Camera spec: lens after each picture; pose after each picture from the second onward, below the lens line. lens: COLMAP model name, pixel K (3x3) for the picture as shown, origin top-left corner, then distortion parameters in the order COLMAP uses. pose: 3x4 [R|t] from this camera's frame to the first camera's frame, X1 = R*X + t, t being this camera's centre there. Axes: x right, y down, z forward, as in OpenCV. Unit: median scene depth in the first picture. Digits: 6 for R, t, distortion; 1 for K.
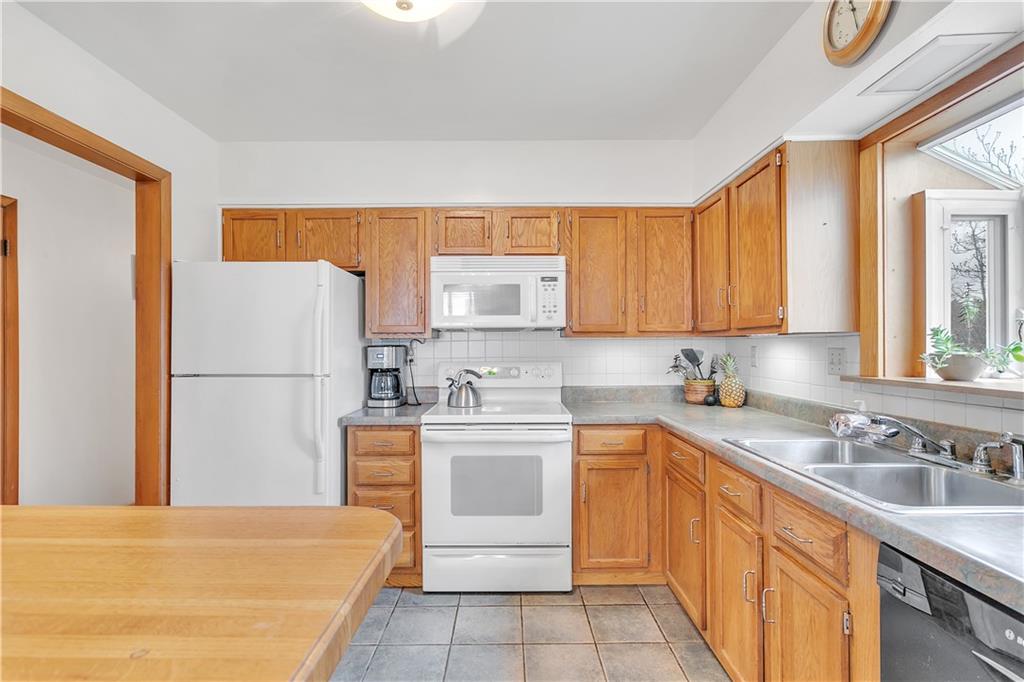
lens RADIAL K [[494.0, 0, 507.9], [0, 494.0, 340.6], [0, 0, 1]] dist [0.005037, 0.002384]
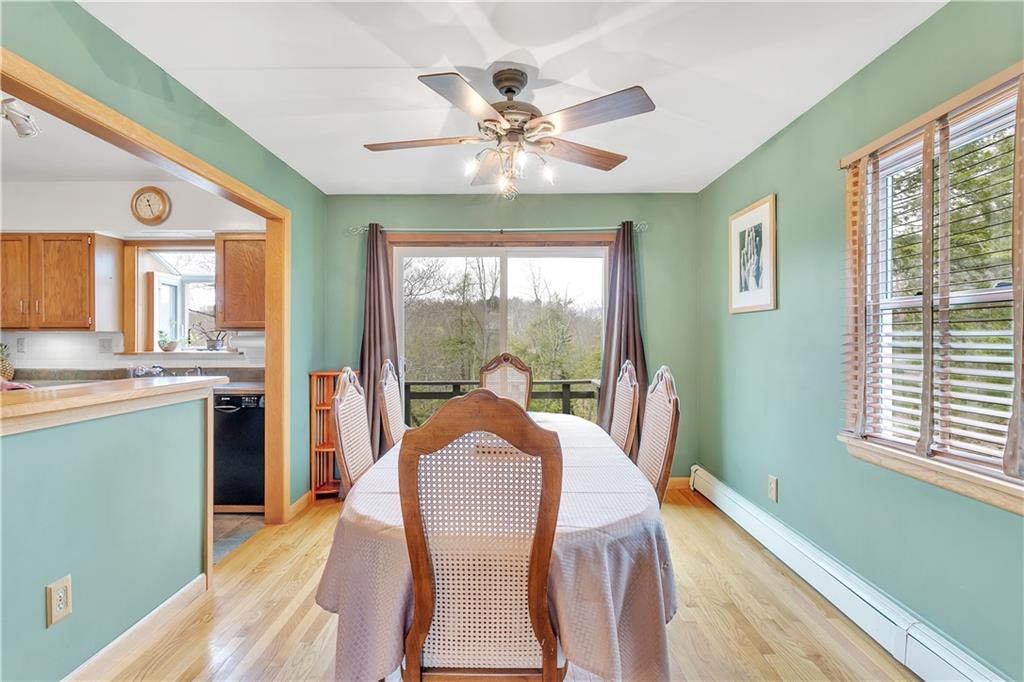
lens RADIAL K [[494.0, 0, 506.9], [0, 494.0, 340.6], [0, 0, 1]] dist [0.005037, 0.002384]
pose [[0.024227, -0.004548, 0.999696, -1.017725], [-0.008579, 0.999952, 0.004757, -0.001034], [-0.999670, -0.008691, 0.024186, -0.506630]]
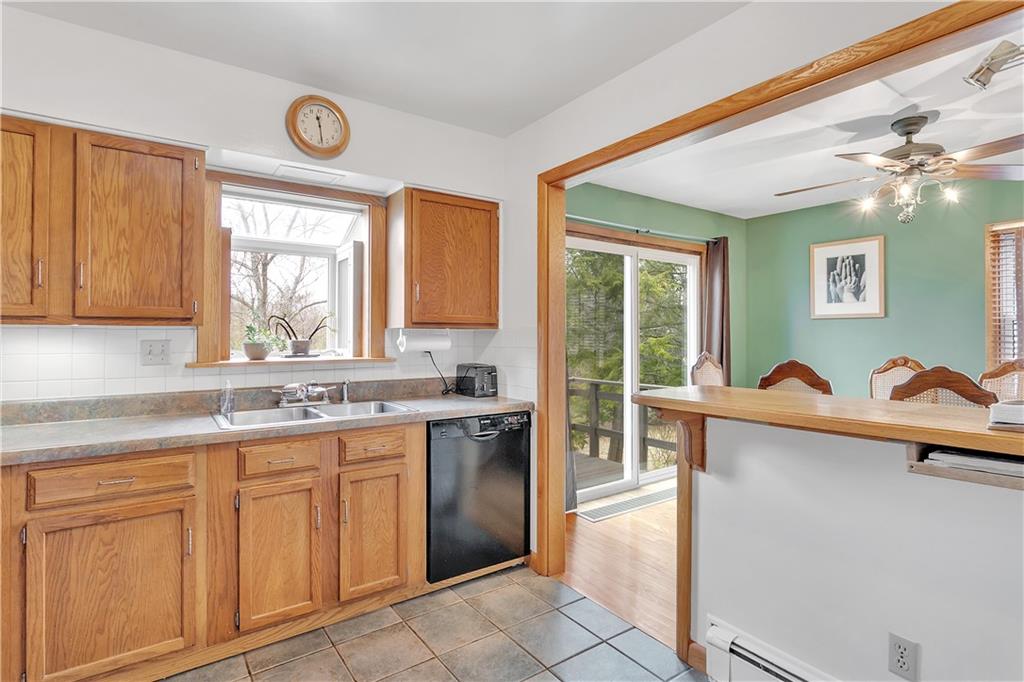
lens RADIAL K [[494.0, 0, 529.0], [0, 494.0, 331.1], [0, 0, 1]] dist [0.005037, 0.002384]
pose [[-0.559835, 0.008898, 0.828557, -0.555885], [-0.006968, 0.999856, -0.015446, 0.005810], [-0.828575, -0.014421, -0.559692, 0.758761]]
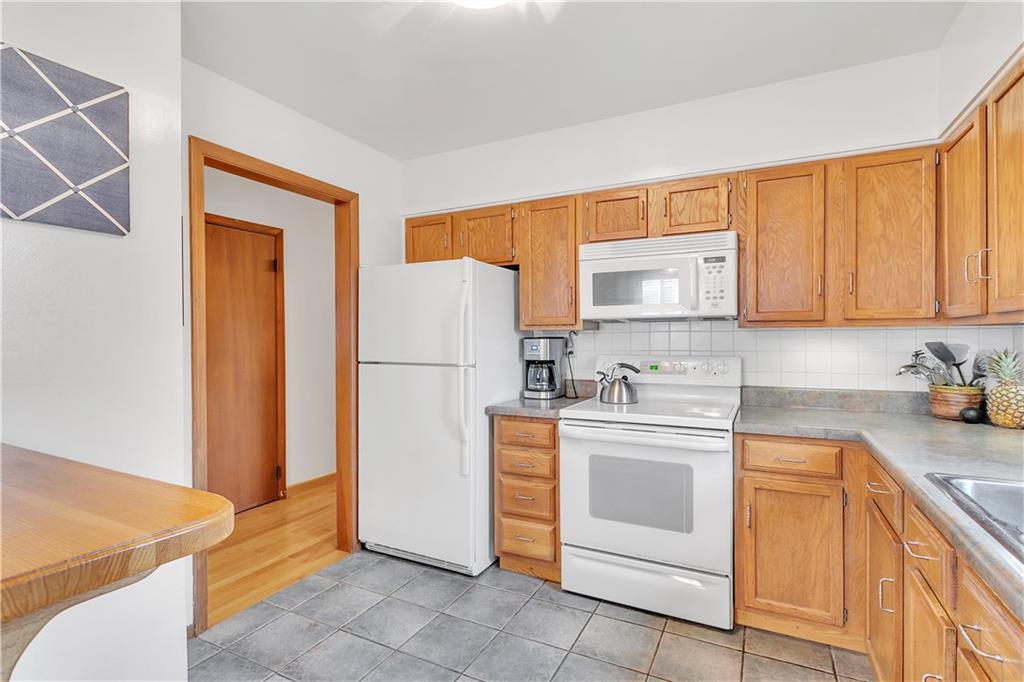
lens RADIAL K [[494.0, 0, 519.3], [0, 494.0, 338.8], [0, 0, 1]] dist [0.005037, 0.002384]
pose [[0.889483, 0.002503, -0.456962, 0.185845], [0.004845, 0.999877, 0.014908, -0.002405], [0.456943, -0.015474, 0.889361, 0.092144]]
